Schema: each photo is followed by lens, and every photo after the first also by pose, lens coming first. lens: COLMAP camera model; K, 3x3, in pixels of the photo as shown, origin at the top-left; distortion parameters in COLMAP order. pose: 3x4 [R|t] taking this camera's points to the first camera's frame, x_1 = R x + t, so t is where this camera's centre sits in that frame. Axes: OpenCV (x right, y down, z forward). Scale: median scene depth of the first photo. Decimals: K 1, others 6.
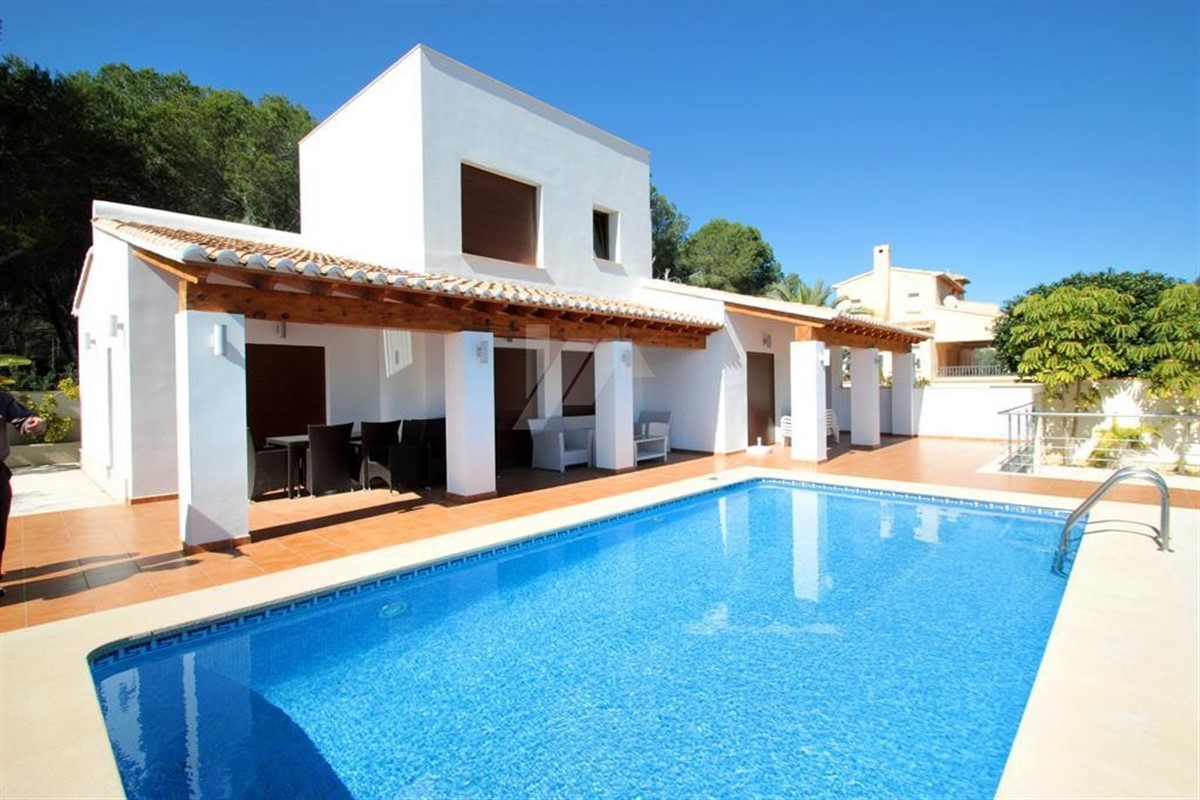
lens RADIAL K [[565.7, 0, 605.3], [0, 565.7, 391.4], [0, 0, 1]] dist [-0.002739, -0.006832]
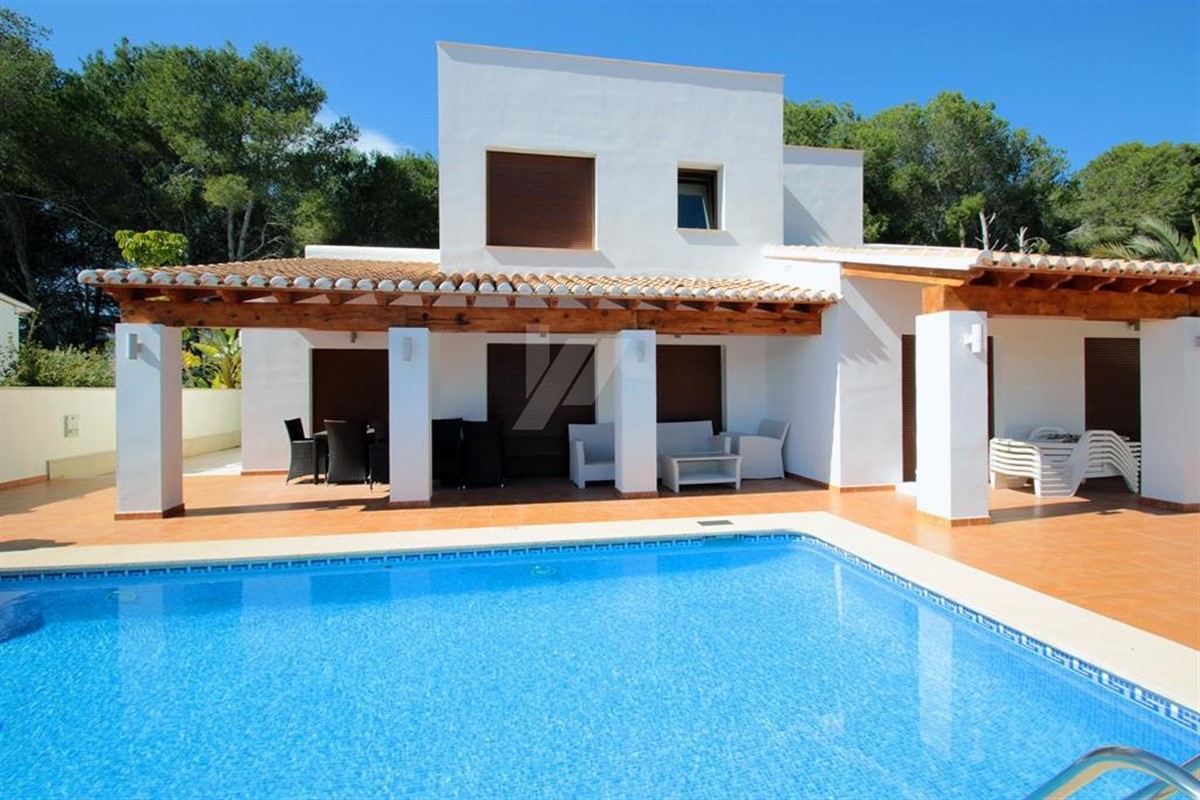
lens RADIAL K [[563.5, 0, 582.3], [0, 563.5, 392.2], [0, 0, 1]] dist [0.015631, -0.016212]
pose [[0.798687, 0.011754, -0.601631, 0.381539], [-0.011217, 0.999926, 0.004645, -0.004308], [0.601642, 0.003039, 0.798760, 0.287092]]
